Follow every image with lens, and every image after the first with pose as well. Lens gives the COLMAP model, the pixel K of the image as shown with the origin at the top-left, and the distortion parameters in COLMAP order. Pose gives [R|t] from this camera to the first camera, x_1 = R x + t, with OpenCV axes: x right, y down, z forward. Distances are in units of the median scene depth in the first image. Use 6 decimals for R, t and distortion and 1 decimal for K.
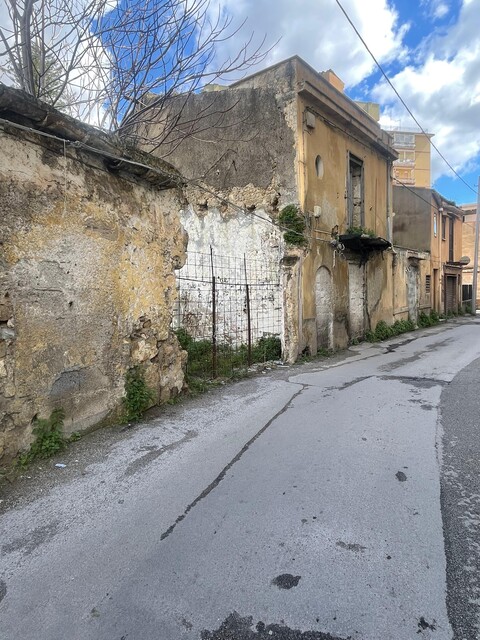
lens RADIAL K [[399.6, 0, 238.4], [0, 399.6, 317.6], [0, 0, 1]] dist [-0.000874, -0.002162]
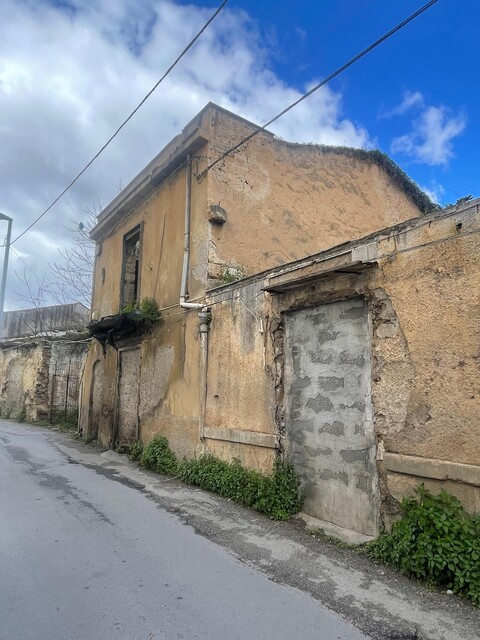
lens RADIAL K [[411.2, 0, 240.0], [0, 411.2, 320.0], [0, 0, 1]] dist [0.002061, 0.000072]
pose [[-0.251692, -0.139697, -0.957672, 1.337404], [-0.068262, 0.989626, -0.126417, -0.133121], [0.965397, 0.033554, -0.258616, 1.829617]]
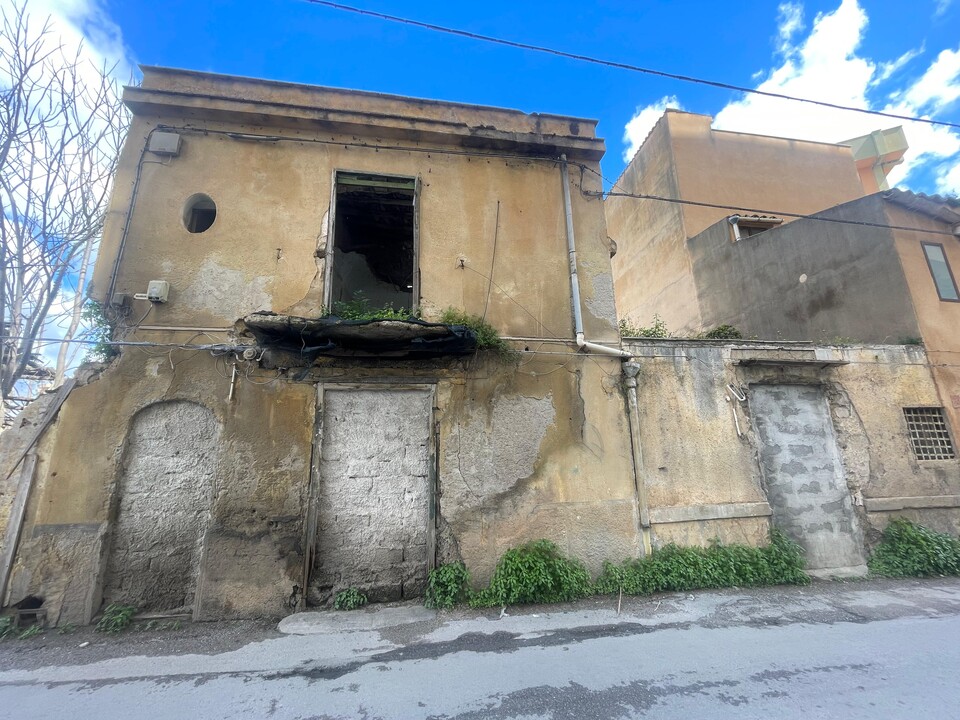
lens RADIAL K [[386.9, 0, 480.1], [0, 386.9, 359.3], [0, 0, 1]] dist [-0.001914, -0.000401]
pose [[0.740898, -0.148317, -0.655036, 0.829207], [-0.044679, 0.962266, -0.268418, -0.078807], [0.670129, 0.228137, 0.706315, 0.997460]]
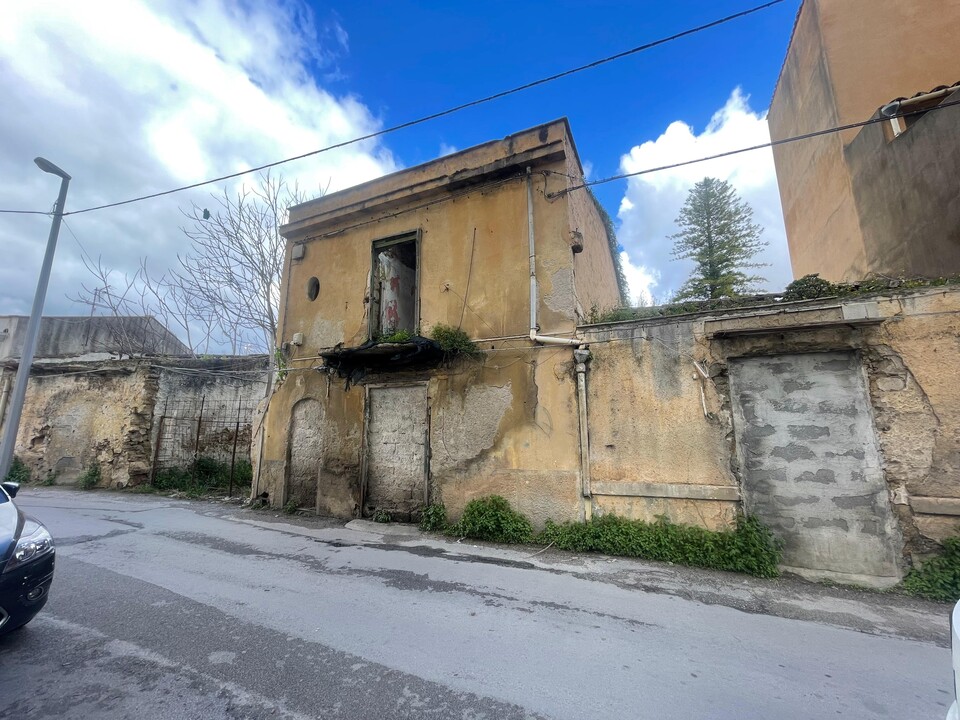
lens RADIAL K [[386.9, 0, 480.1], [0, 386.9, 359.3], [0, 0, 1]] dist [-0.001914, -0.000401]
pose [[0.253361, -0.150727, -0.955557, 1.178863], [-0.068320, 0.982532, -0.173096, -0.103439], [0.964956, 0.109140, 0.238637, 1.252687]]
